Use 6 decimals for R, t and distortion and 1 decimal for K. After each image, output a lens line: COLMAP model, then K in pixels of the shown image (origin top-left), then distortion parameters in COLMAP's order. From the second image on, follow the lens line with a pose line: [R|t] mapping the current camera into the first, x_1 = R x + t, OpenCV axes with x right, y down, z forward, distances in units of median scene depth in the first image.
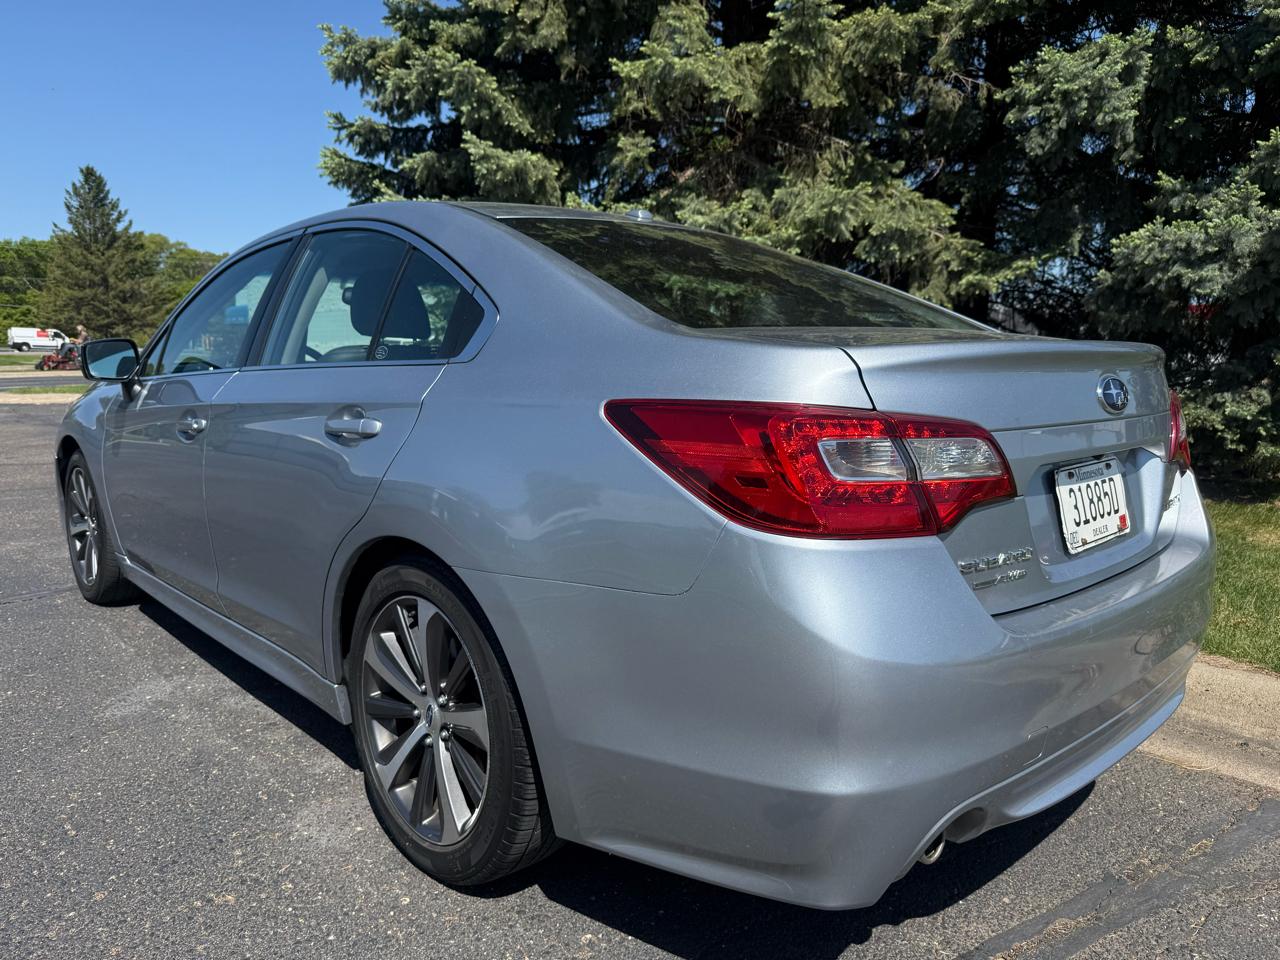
lens RADIAL K [[898.9, 0, 635.8], [0, 898.9, 492.8], [0, 0, 1]] dist [0.005053, -0.013865]
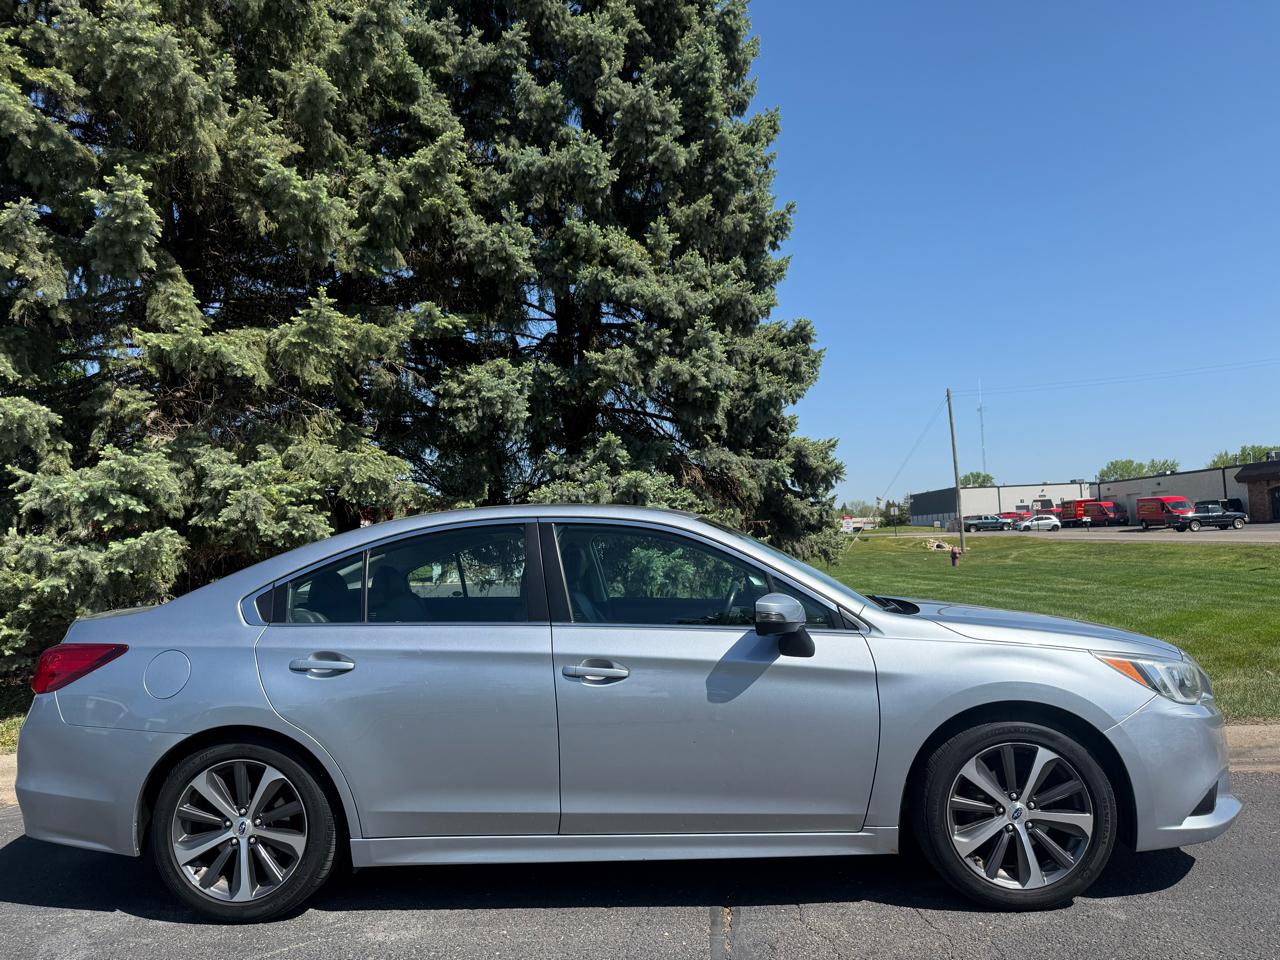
lens RADIAL K [[881.1, 0, 639.2], [0, 881.1, 487.4], [0, 0, 1]] dist [0.037283, -0.025081]
pose [[0.715185, 0.009830, 0.698866, -0.923264], [0.147033, 0.975410, -0.164186, -0.045350], [-0.683295, 0.220179, 0.696153, -0.403593]]
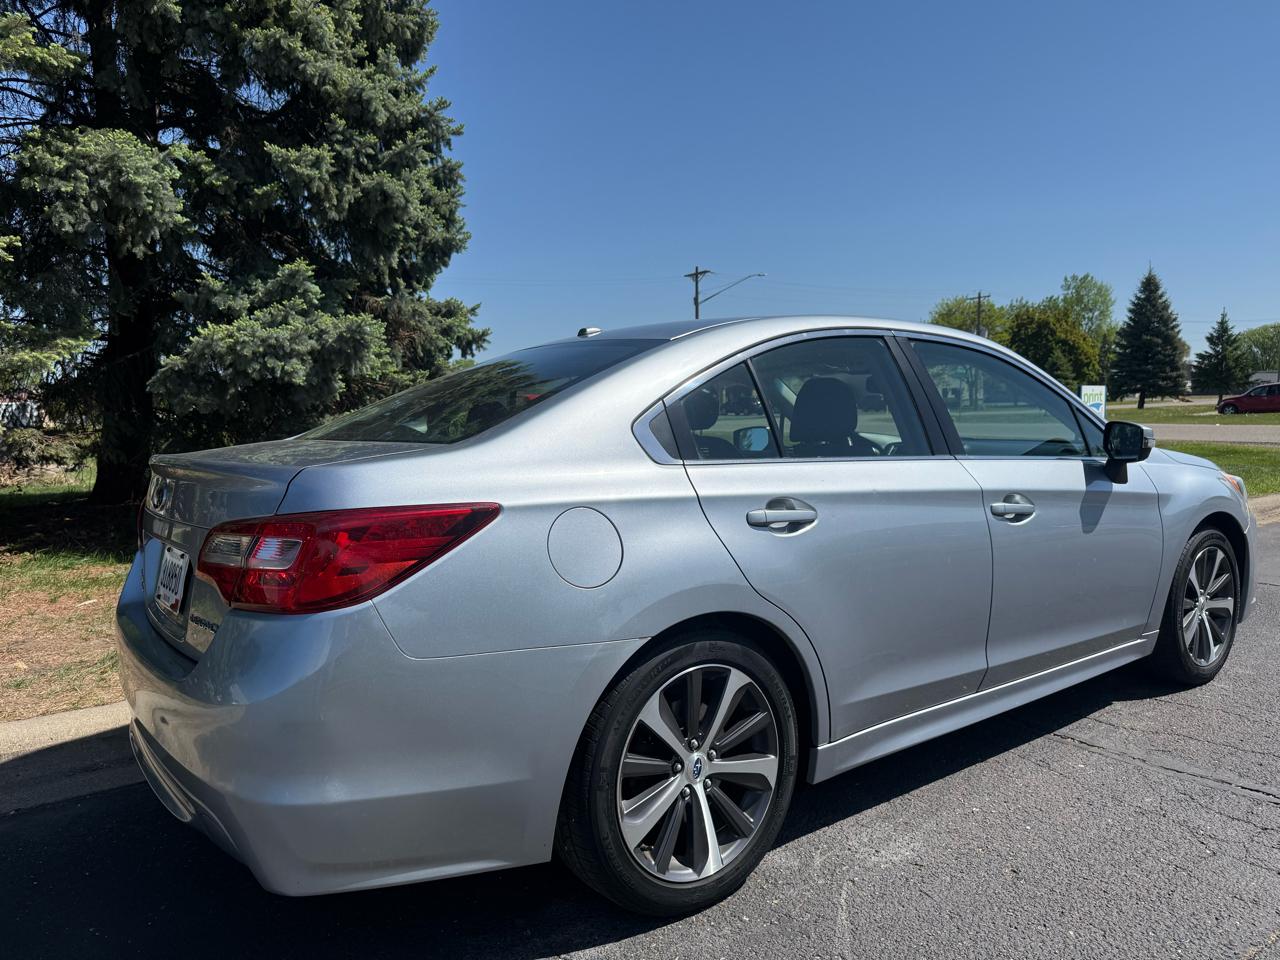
lens RADIAL K [[898.9, 0, 647.4], [0, 898.9, 489.4], [0, 0, 1]] dist [0.005053, -0.013865]
pose [[0.094509, -0.092312, 0.991235, -1.263601], [0.172837, 0.982092, 0.074982, -0.197365], [-0.980406, 0.164236, 0.108772, 0.949553]]
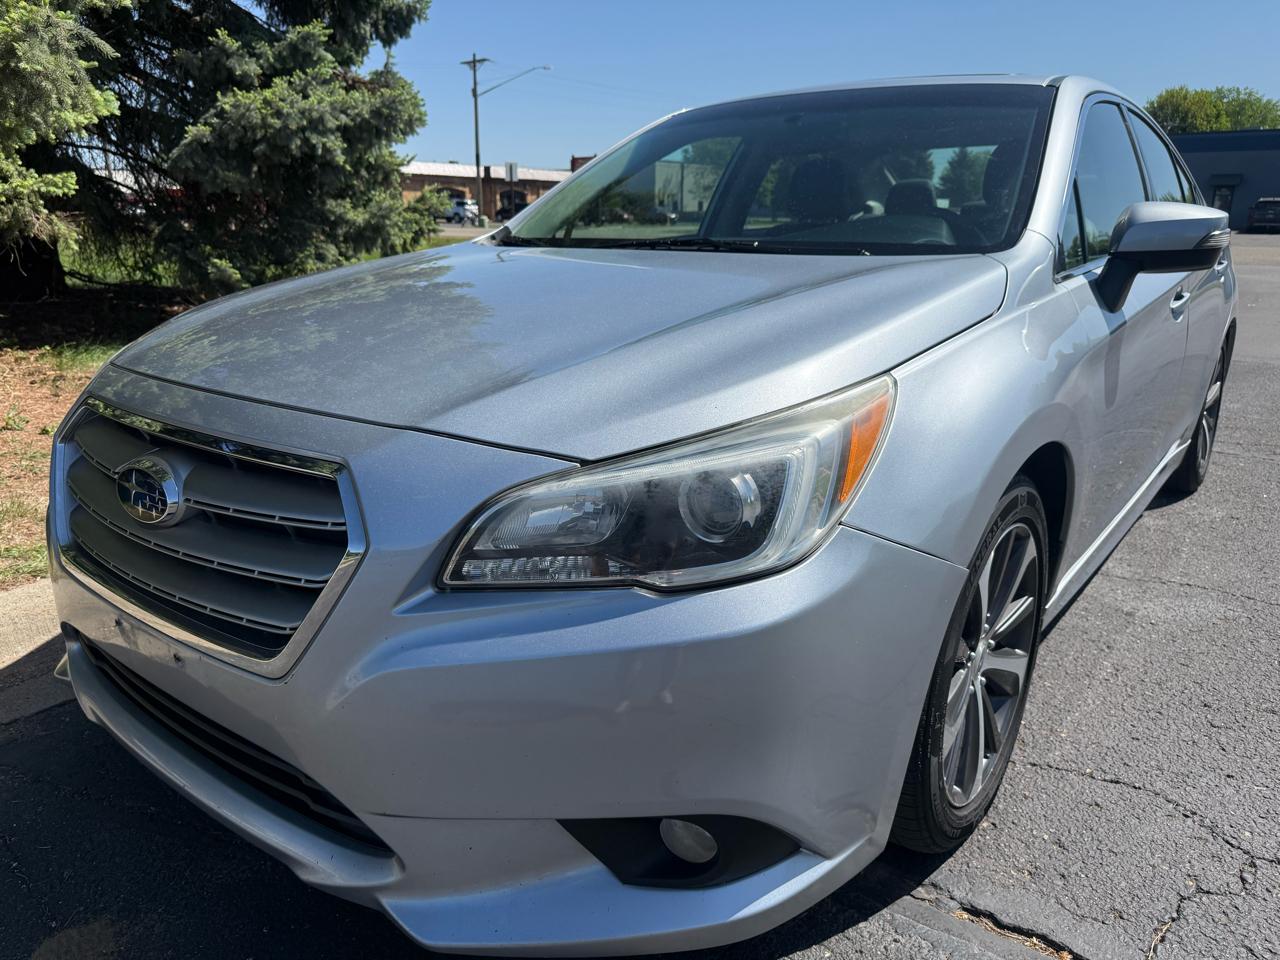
lens RADIAL K [[898.9, 0, 635.6], [0, 898.9, 486.6], [0, 0, 1]] dist [0.005053, -0.013865]
pose [[-0.158684, -0.287383, 0.944580, -1.486052], [0.147701, 0.939026, 0.310506, -0.297053], [-0.976219, 0.188788, -0.106561, 1.879319]]
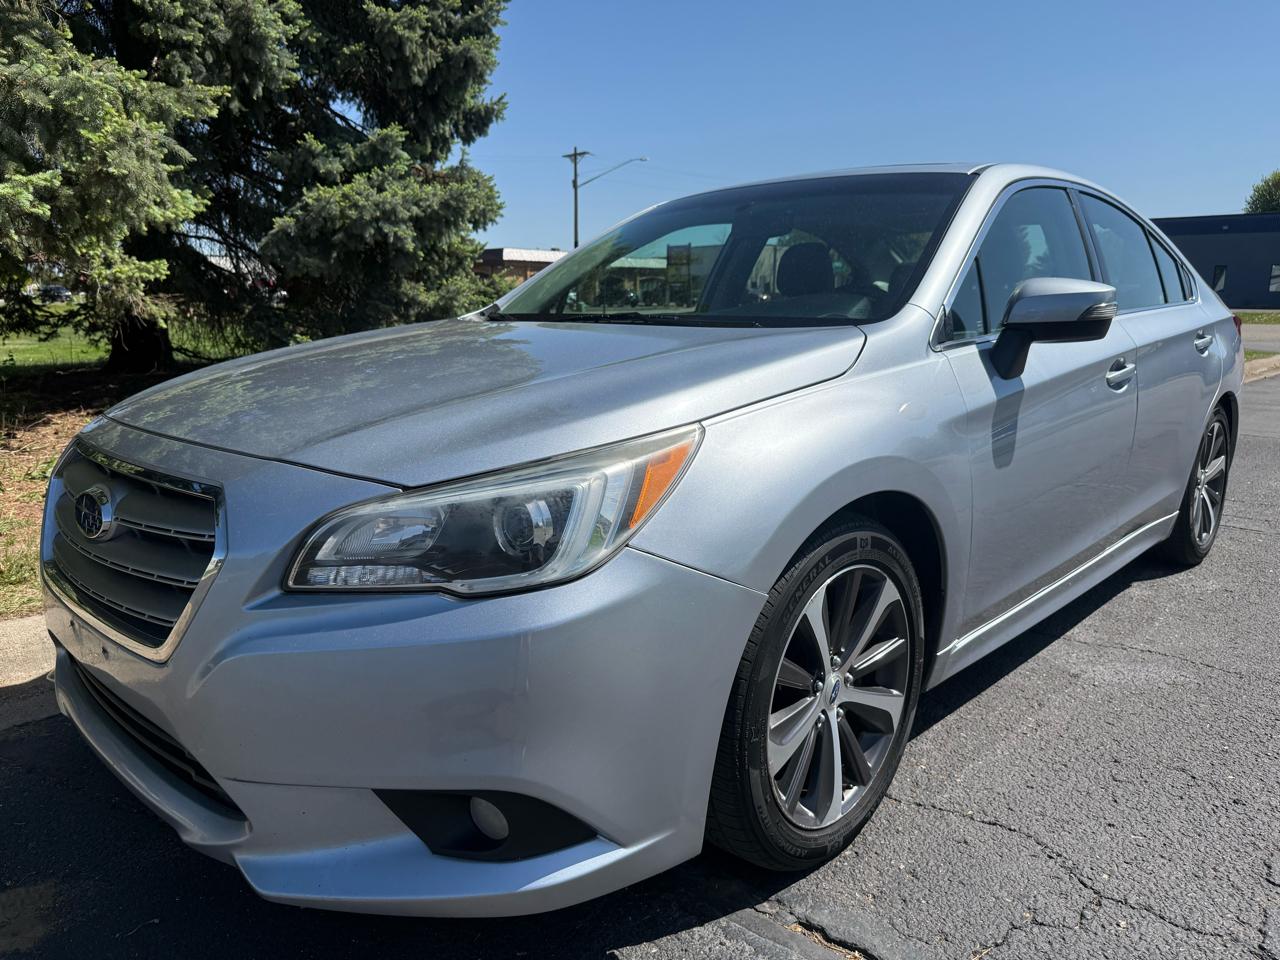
lens RADIAL K [[898.9, 0, 641.0], [0, 898.9, 489.6], [0, 0, 1]] dist [0.005053, -0.013865]
pose [[-0.059807, -0.210538, 0.975755, -1.590860], [0.152917, 0.964034, 0.217381, -0.269338], [-0.986428, 0.162211, -0.025461, 1.732031]]
